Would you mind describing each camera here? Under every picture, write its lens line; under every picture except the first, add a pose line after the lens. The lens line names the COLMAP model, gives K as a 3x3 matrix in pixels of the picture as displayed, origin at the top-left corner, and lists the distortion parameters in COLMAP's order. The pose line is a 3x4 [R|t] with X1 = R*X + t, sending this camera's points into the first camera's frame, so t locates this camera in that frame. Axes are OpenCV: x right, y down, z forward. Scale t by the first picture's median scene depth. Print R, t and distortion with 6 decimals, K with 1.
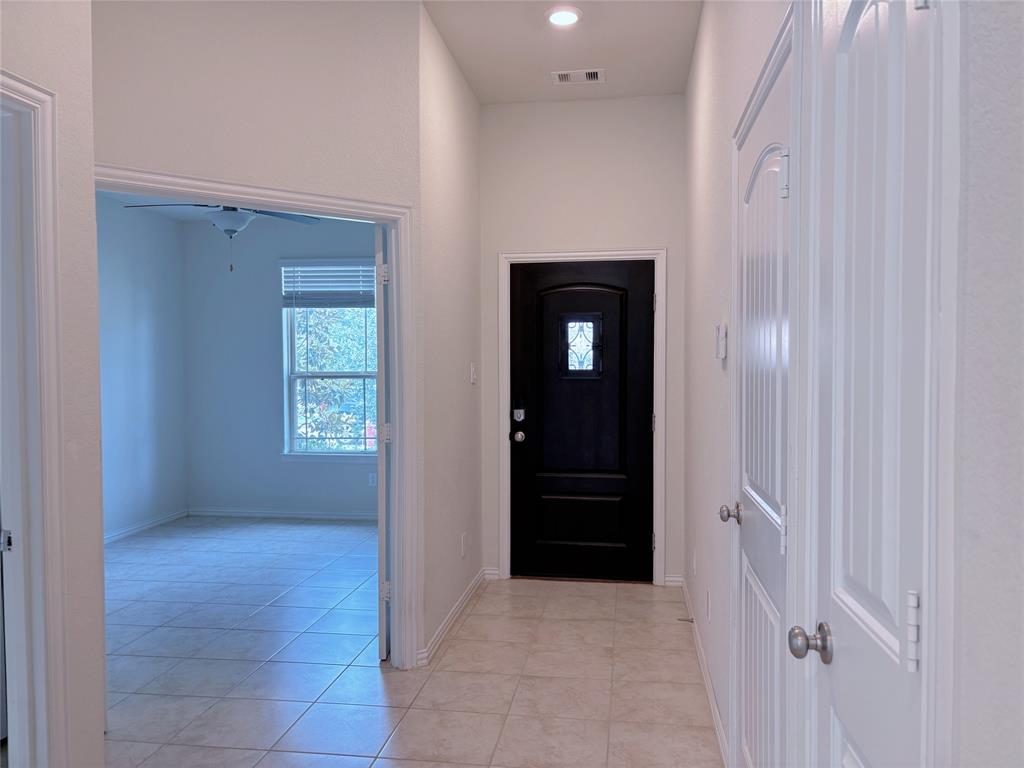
lens RADIAL K [[771.5, 0, 513.7], [0, 771.5, 390.8], [0, 0, 1]] dist [0.044284, -0.041981]
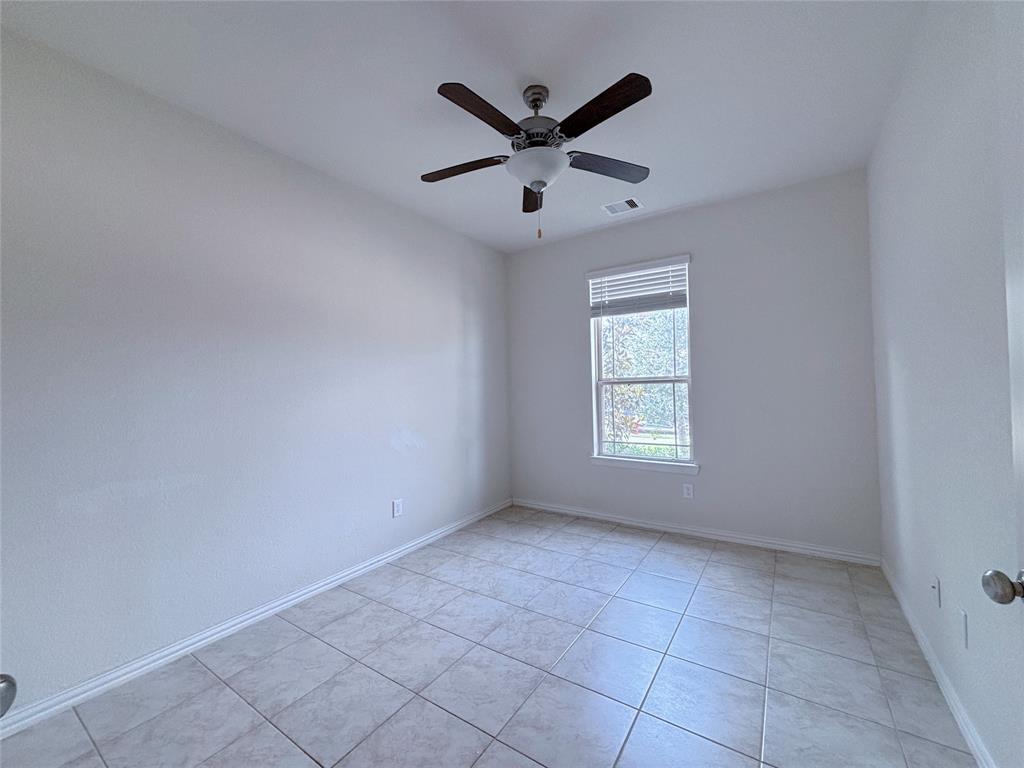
lens RADIAL K [[413.0, 0, 508.2], [0, 413.0, 383.0], [0, 0, 1]] dist [-0.000302, -0.000038]
pose [[0.899232, -0.021049, -0.436965, -0.155324], [0.005204, 0.999286, -0.037428, 0.002179], [0.437441, 0.031382, 0.898699, 0.447800]]
